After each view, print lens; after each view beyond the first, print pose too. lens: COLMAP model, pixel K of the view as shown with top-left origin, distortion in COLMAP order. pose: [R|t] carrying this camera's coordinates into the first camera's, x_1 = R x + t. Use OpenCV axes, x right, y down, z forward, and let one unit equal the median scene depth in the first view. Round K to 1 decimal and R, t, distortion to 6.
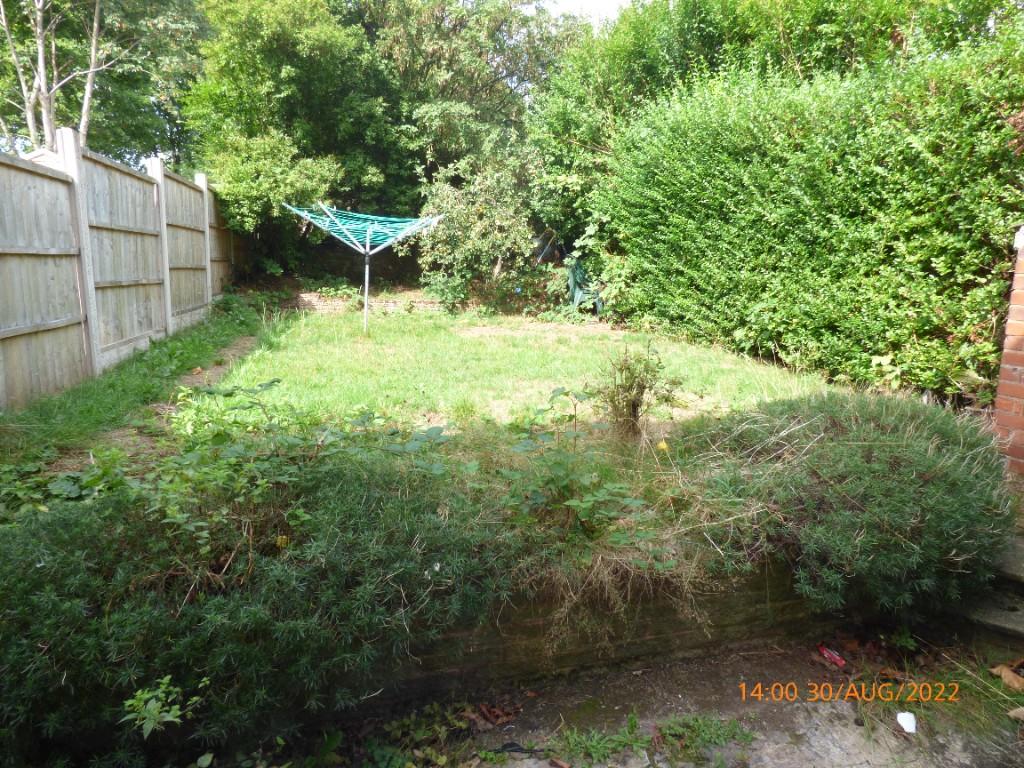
lens RADIAL K [[616.1, 0, 517.1], [0, 616.1, 380.7], [0, 0, 1]] dist [-0.024585, 0.000826]
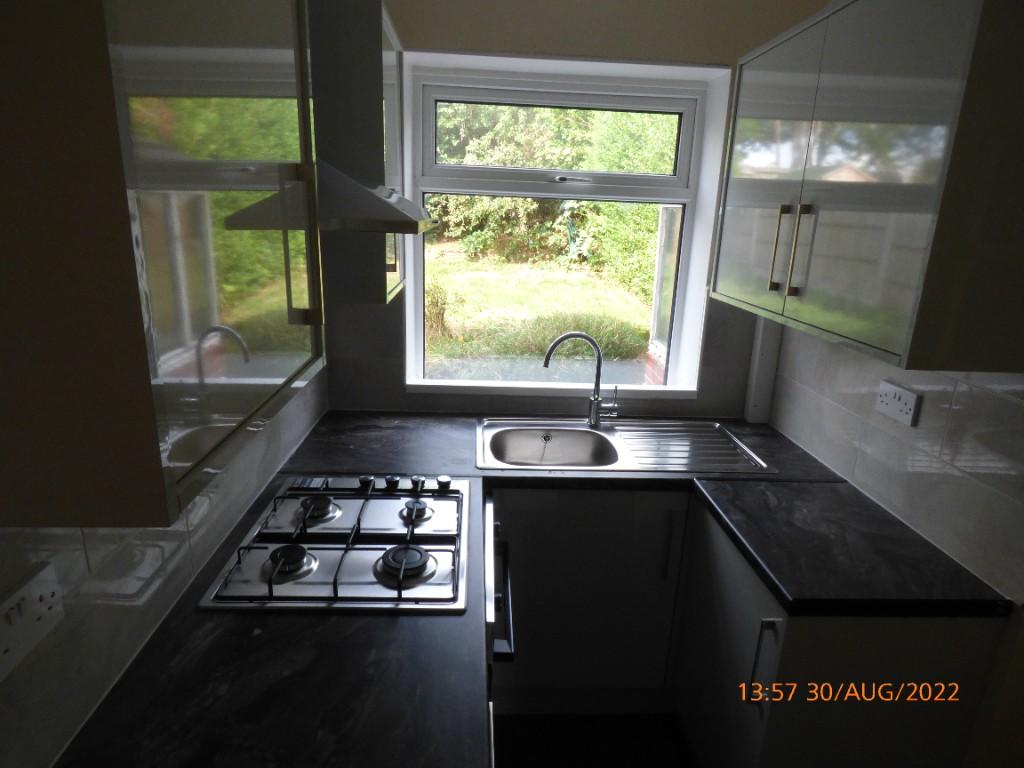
lens RADIAL K [[616.1, 0, 517.1], [0, 616.1, 380.7], [0, 0, 1]] dist [-0.024585, 0.000826]
pose [[0.976758, 0.058748, -0.206136, 0.267848], [-0.041098, 0.995193, 0.088890, 0.020848], [0.210367, -0.078352, 0.974478, -0.243122]]
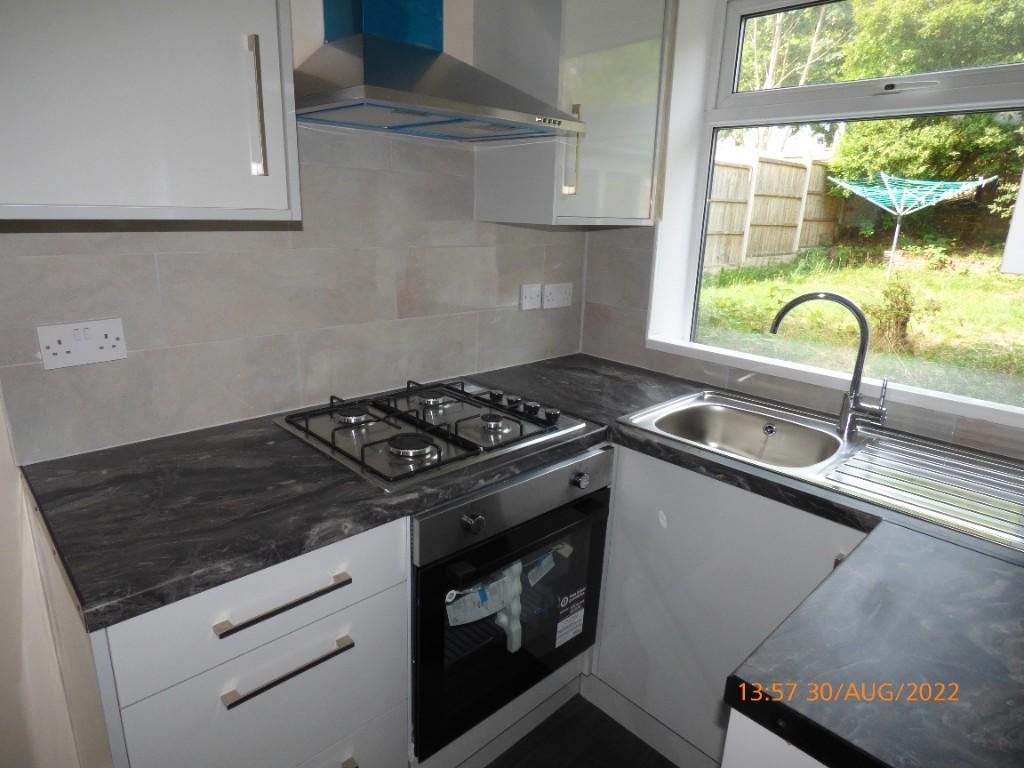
lens RADIAL K [[616.1, 0, 517.1], [0, 616.1, 380.7], [0, 0, 1]] dist [-0.024585, 0.000826]
pose [[0.482255, 0.220264, -0.847888, 0.356346], [-0.168260, 0.973143, 0.157101, 0.034497], [0.859720, 0.066903, 0.506365, -0.161203]]
